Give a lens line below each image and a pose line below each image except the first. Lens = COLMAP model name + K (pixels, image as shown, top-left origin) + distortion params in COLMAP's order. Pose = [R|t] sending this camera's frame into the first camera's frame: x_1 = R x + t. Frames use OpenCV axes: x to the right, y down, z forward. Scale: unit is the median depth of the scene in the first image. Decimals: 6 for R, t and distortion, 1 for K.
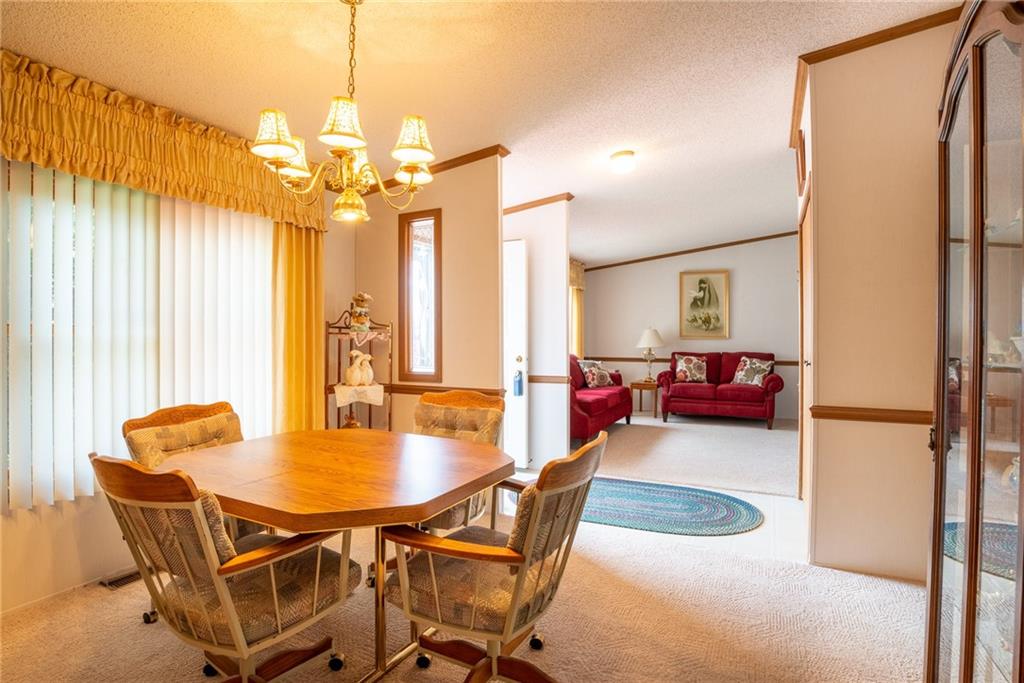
lens RADIAL K [[523.4, 0, 512.0], [0, 523.4, 341.5], [0, 0, 1]] dist [-0.037369, 0.000270]
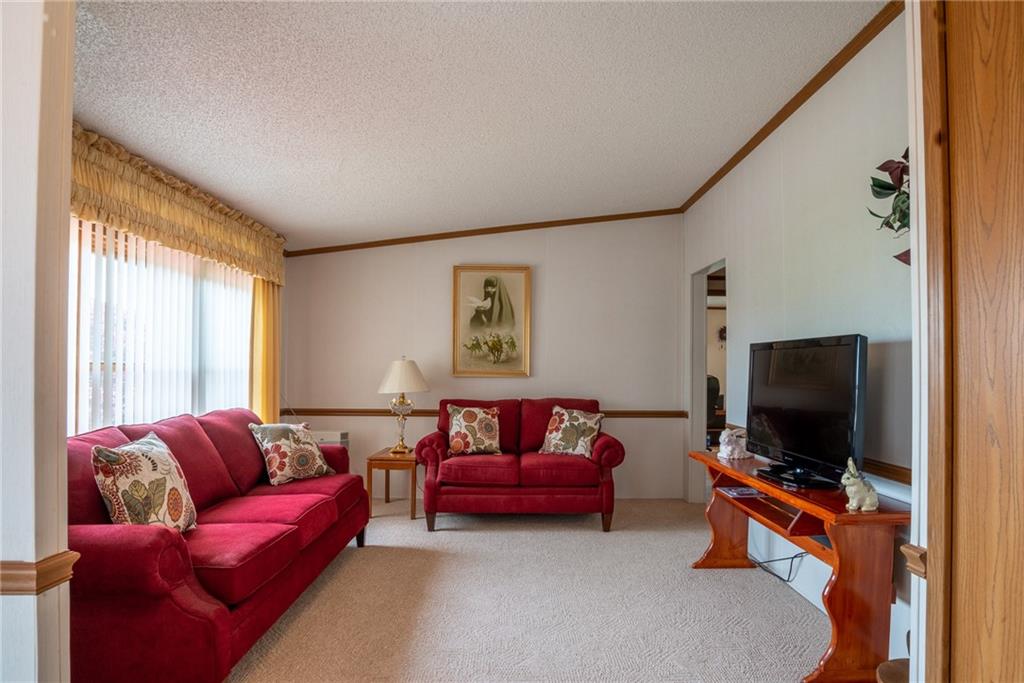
lens RADIAL K [[512.1, 0, 517.3], [0, 512.1, 361.0], [0, 0, 1]] dist [-0.036976, -0.000004]
pose [[0.888659, 0.010859, 0.458440, 0.127351], [0.001135, 0.999664, -0.025879, -0.008655], [-0.458567, 0.023518, 0.888348, 0.479688]]
